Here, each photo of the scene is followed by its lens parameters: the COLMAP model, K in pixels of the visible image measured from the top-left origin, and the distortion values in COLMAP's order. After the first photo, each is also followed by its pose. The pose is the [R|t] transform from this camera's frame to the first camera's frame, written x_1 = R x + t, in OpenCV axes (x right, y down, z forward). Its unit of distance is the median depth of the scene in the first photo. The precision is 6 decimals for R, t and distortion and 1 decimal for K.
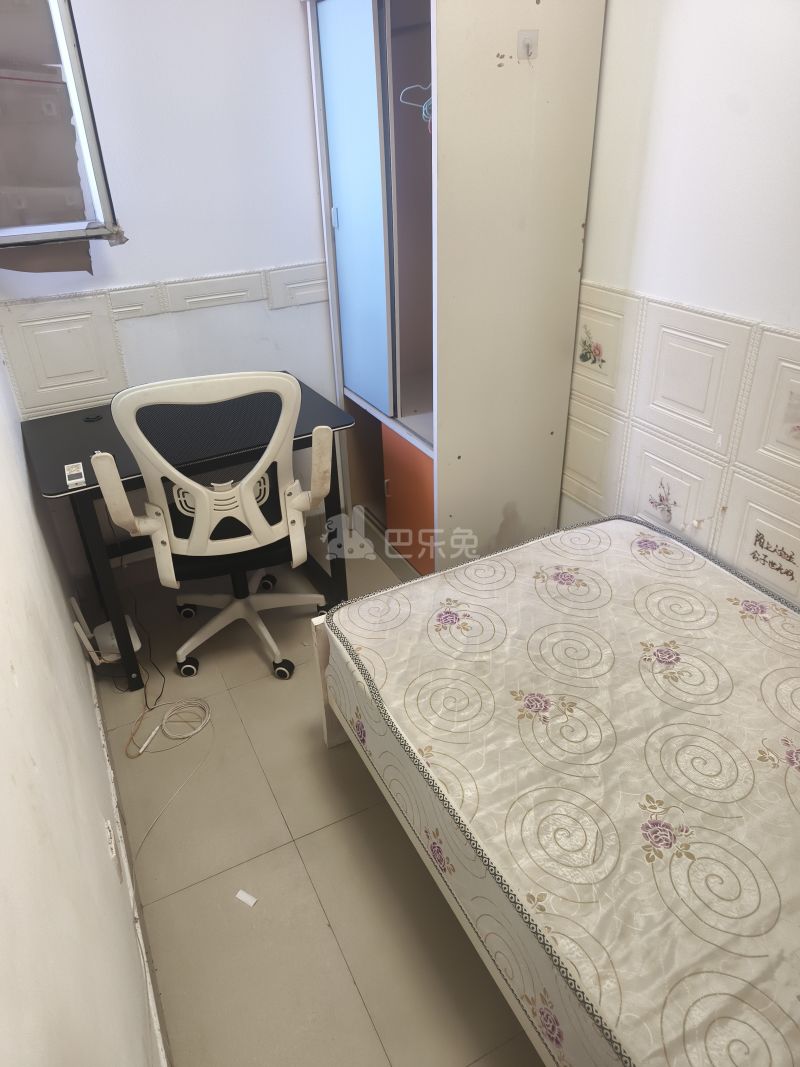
lens RADIAL K [[735.6, 0, 388.6], [0, 735.6, 522.3], [0, 0, 1]] dist [0.056418, -0.053881]
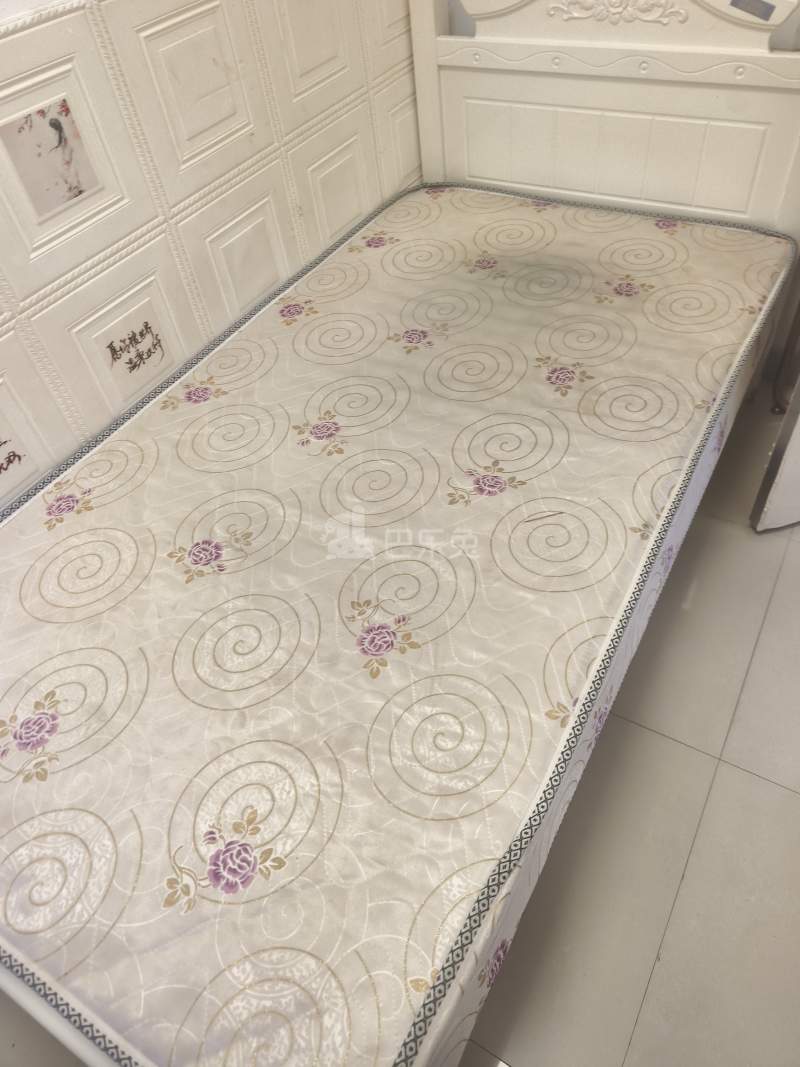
lens RADIAL K [[719.6, 0, 400.1], [0, 719.6, 522.4], [0, 0, 1]] dist [0.048248, -0.031327]
pose [[-0.538080, -0.547210, 0.641117, -0.144355], [0.513073, 0.390834, 0.764202, -0.239751], [-0.668750, 0.740142, 0.070459, 0.702696]]
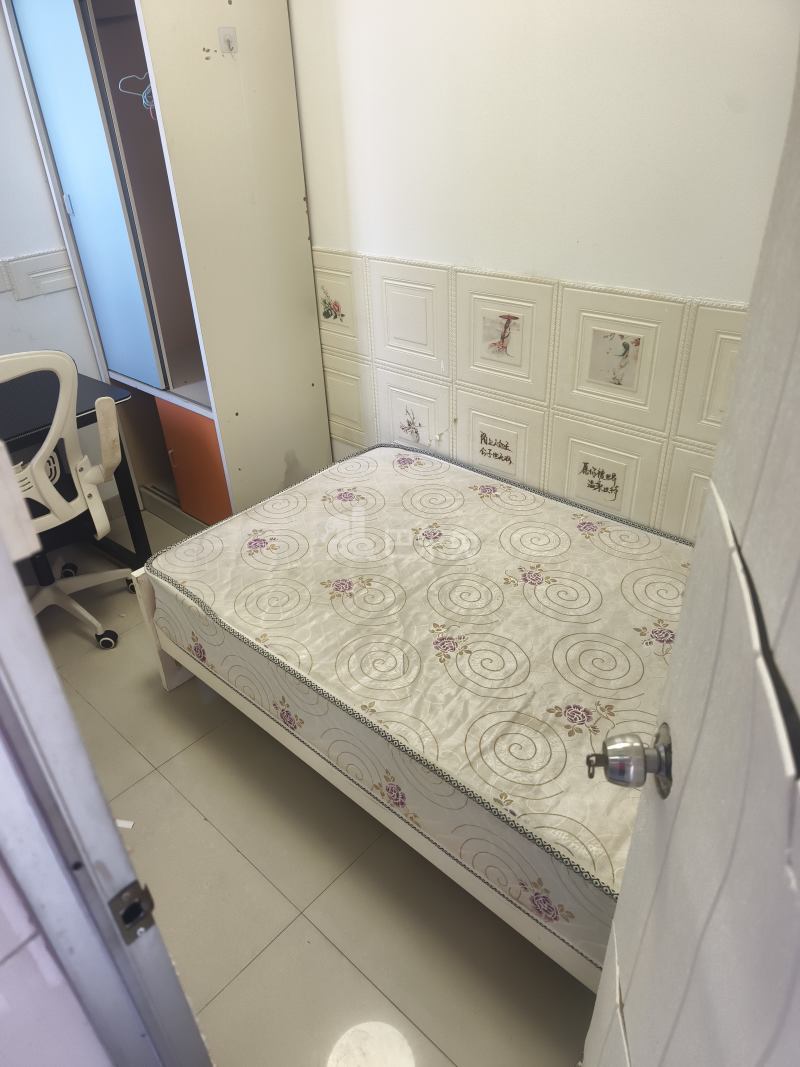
lens RADIAL K [[720.8, 0, 398.4], [0, 720.8, 539.7], [0, 0, 1]] dist [0.041852, -0.045510]
pose [[0.934013, -0.191063, 0.301852, -0.051106], [0.180167, 0.981564, 0.063814, 0.088438], [-0.308480, -0.005220, 0.951216, -0.146707]]
